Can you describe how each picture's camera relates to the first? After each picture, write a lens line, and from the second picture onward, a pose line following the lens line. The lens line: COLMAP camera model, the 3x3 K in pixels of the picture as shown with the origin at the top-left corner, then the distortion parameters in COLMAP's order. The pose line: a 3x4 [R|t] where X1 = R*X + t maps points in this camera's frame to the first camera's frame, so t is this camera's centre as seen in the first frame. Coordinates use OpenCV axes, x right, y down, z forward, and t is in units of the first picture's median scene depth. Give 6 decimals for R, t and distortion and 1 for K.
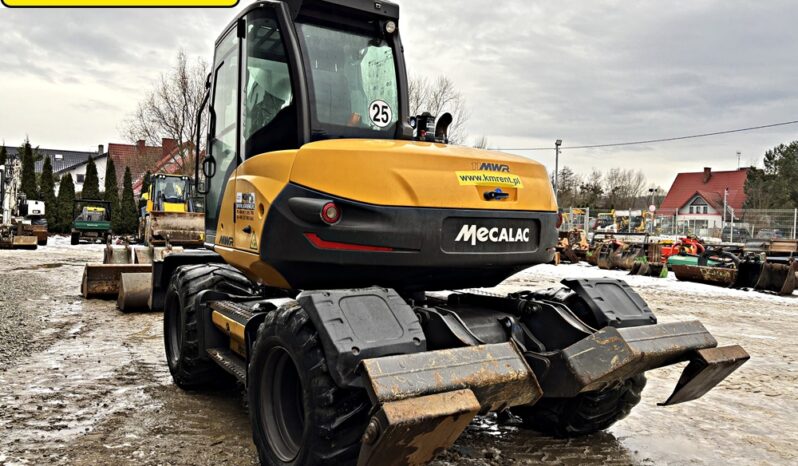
lens RADIAL K [[603.0, 0, 404.6], [0, 603.0, 234.9], [0, 0, 1]] dist [0.060573, -0.071167]
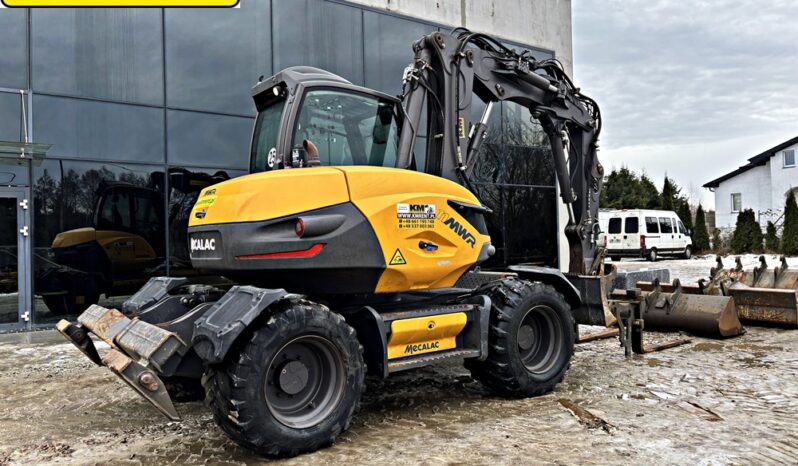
lens RADIAL K [[603.0, 0, 400.6], [0, 603.0, 235.1], [0, 0, 1]] dist [0.060573, -0.071167]
pose [[0.060379, -0.040964, -0.997335, 1.491995], [-0.003775, 0.999141, -0.041267, 0.031600], [0.998168, 0.006257, 0.060173, 1.360271]]
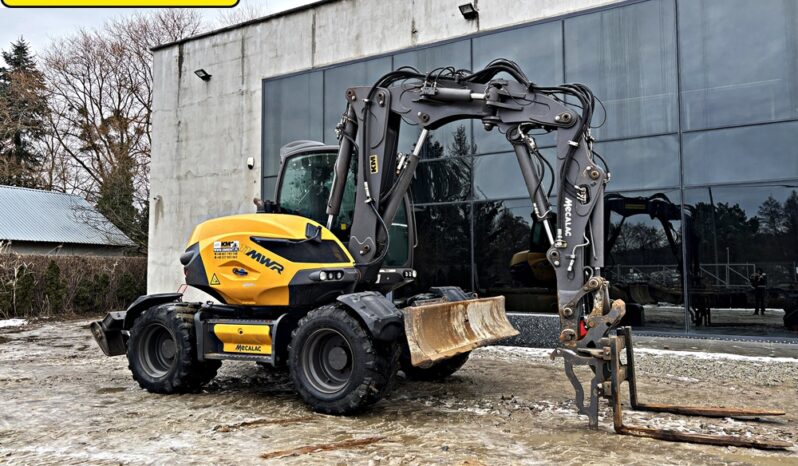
lens RADIAL K [[603.0, 0, 405.5], [0, 603.0, 224.9], [0, 0, 1]] dist [0.060573, -0.071167]
pose [[-0.872589, -0.056243, -0.485207, 0.632401], [-0.028162, 0.997489, -0.064978, -0.034284], [0.487643, -0.043035, -0.871982, 3.290196]]
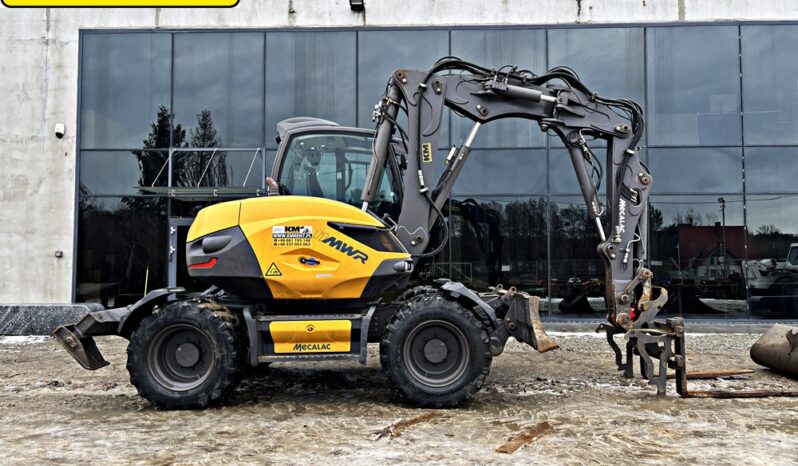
lens RADIAL K [[603.0, 0, 399.9], [0, 603.0, 235.0], [0, 0, 1]] dist [0.060573, -0.071167]
pose [[-0.541721, -0.069101, -0.837713, 1.370872], [-0.034015, 0.997601, -0.060293, 0.019791], [0.839870, -0.004167, -0.542772, 2.542857]]
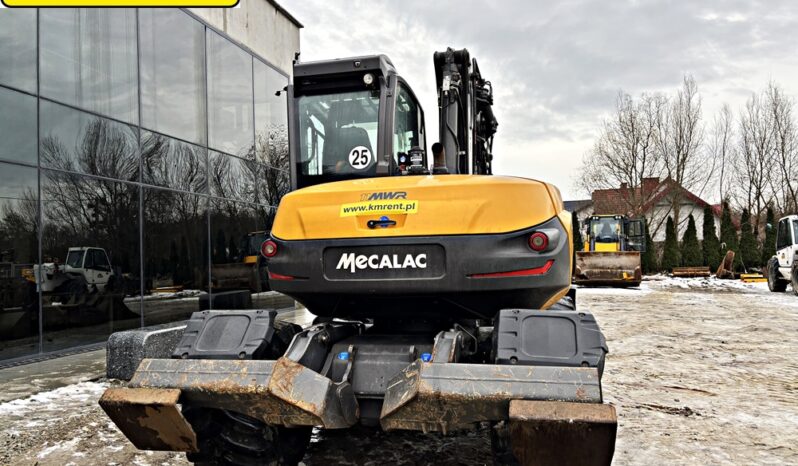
lens RADIAL K [[603.0, 0, 394.4], [0, 603.0, 233.0], [0, 0, 1]] dist [0.060573, -0.071167]
pose [[0.685797, -0.071843, -0.724238, 0.909400], [0.021597, 0.996687, -0.078419, 0.031599], [0.727473, 0.038138, 0.685076, 0.323395]]
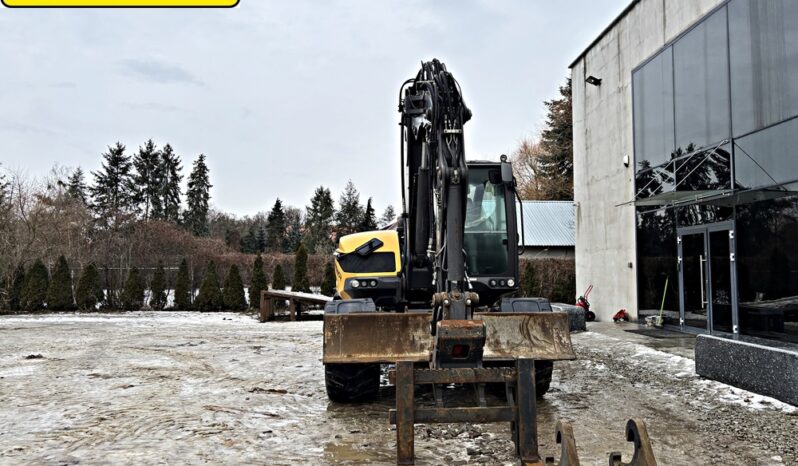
lens RADIAL K [[603.0, 0, 394.8], [0, 603.0, 228.4], [0, 0, 1]] dist [0.060573, -0.071167]
pose [[-0.875625, 0.013420, 0.482805, -1.102620], [-0.004114, 0.999370, -0.035239, -0.110066], [-0.482974, -0.032843, -0.875018, 3.400792]]
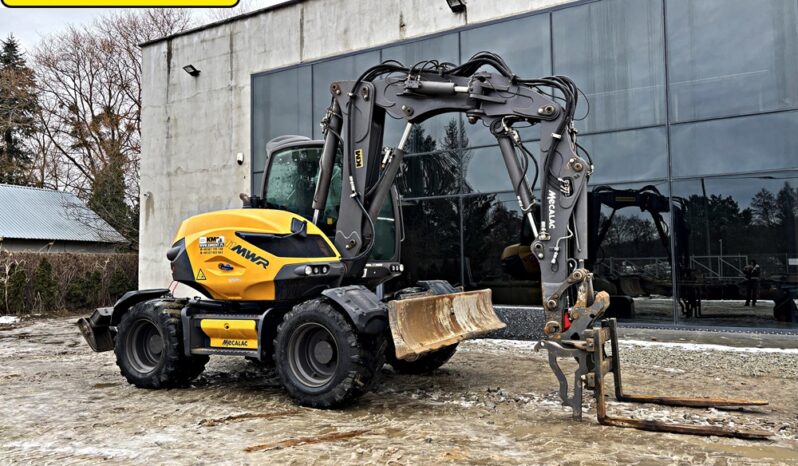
lens RADIAL K [[603.0, 0, 398.9], [0, 603.0, 225.0], [0, 0, 1]] dist [0.060573, -0.071167]
pose [[-0.873295, -0.044682, -0.485138, 0.611256], [-0.019966, 0.998231, -0.055998, -0.032364], [0.486782, -0.039217, -0.872642, 3.304219]]
